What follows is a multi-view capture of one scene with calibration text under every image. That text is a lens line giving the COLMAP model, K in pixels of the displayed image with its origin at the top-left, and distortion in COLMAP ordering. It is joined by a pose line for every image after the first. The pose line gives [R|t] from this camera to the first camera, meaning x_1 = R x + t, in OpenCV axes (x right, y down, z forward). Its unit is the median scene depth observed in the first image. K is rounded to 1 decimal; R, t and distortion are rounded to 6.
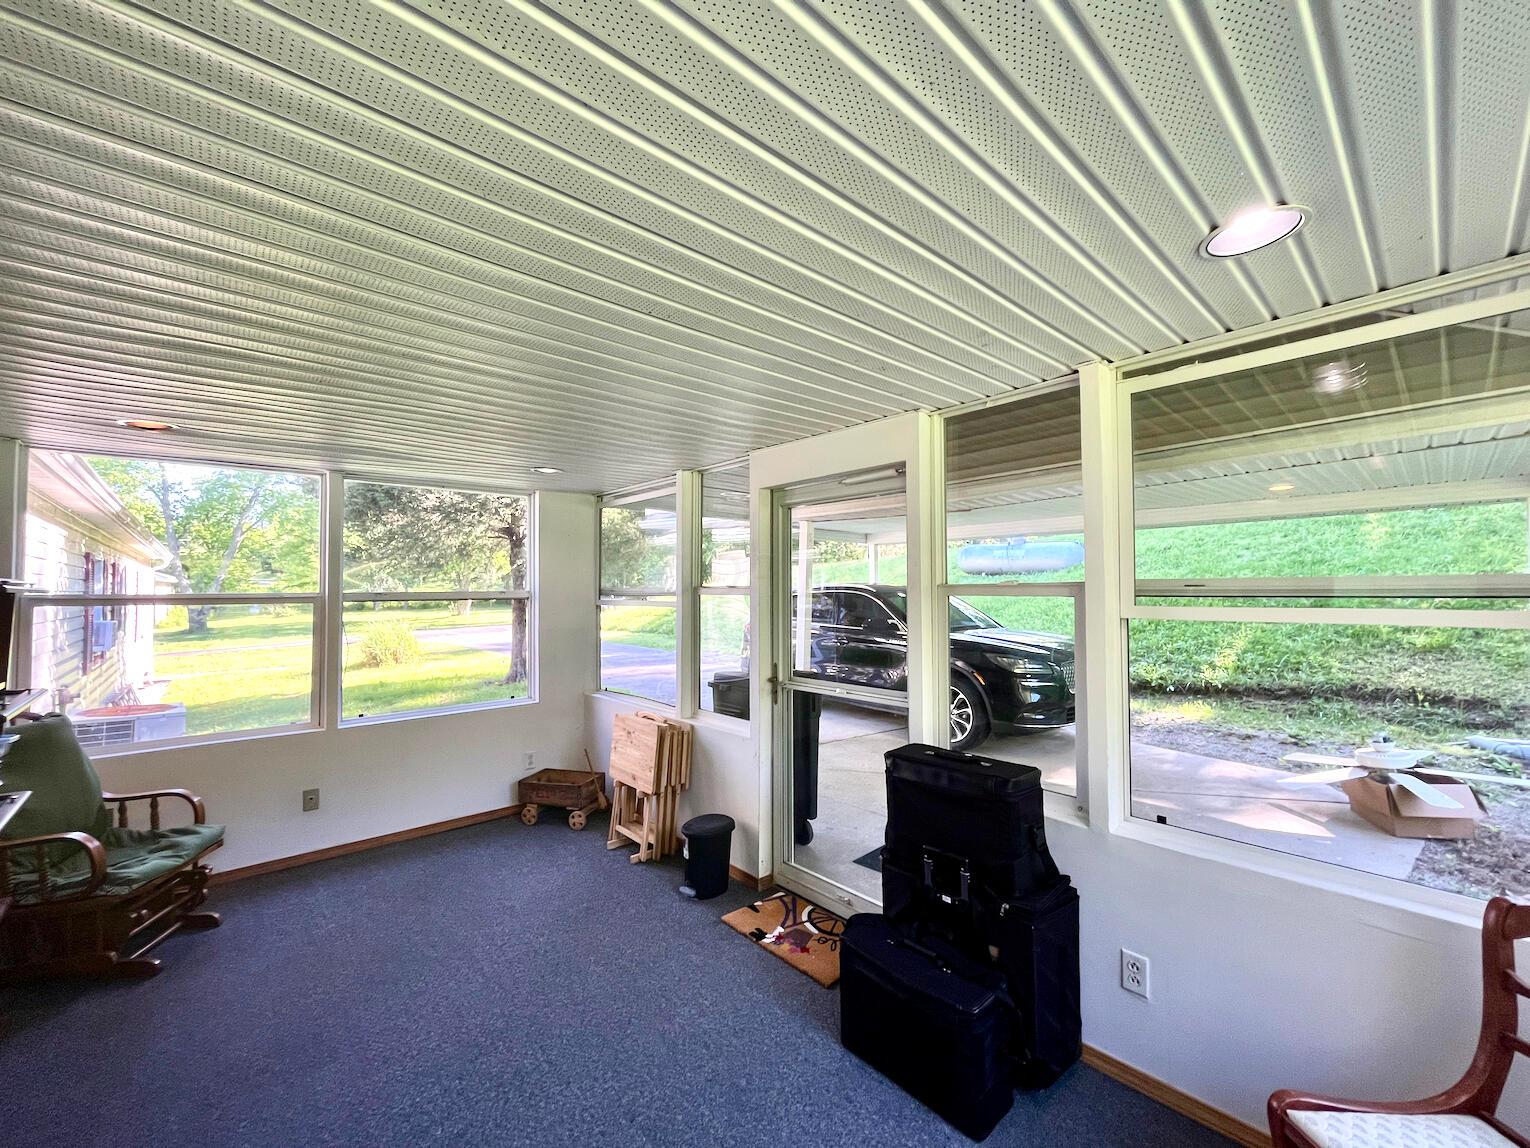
lens RADIAL K [[615.8, 0, 753.8], [0, 615.8, 576.7], [0, 0, 1]] dist [-0.003677, 0.000257]
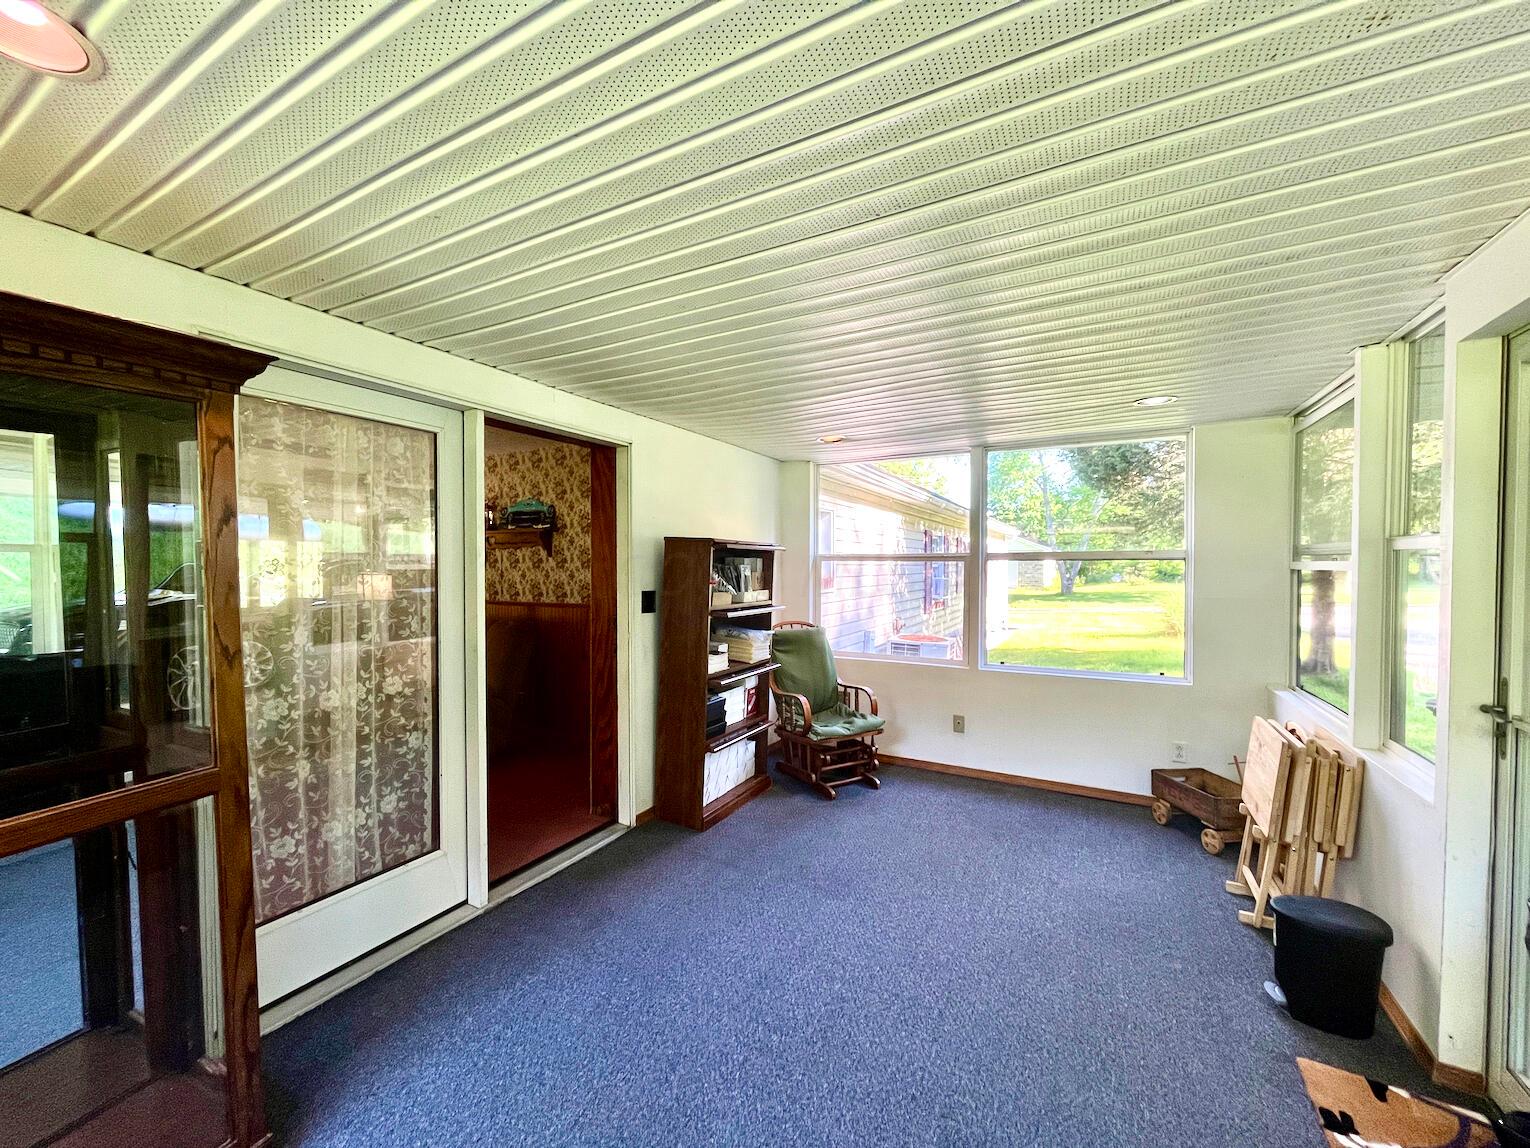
lens RADIAL K [[615.8, 0, 764.1], [0, 615.8, 574.5], [0, 0, 1]] dist [-0.003677, 0.000257]
pose [[0.337885, 0.022107, -0.940928, 0.282885], [0.017513, 0.999403, 0.029770, 0.026618], [0.941024, -0.026537, 0.337296, 0.238690]]
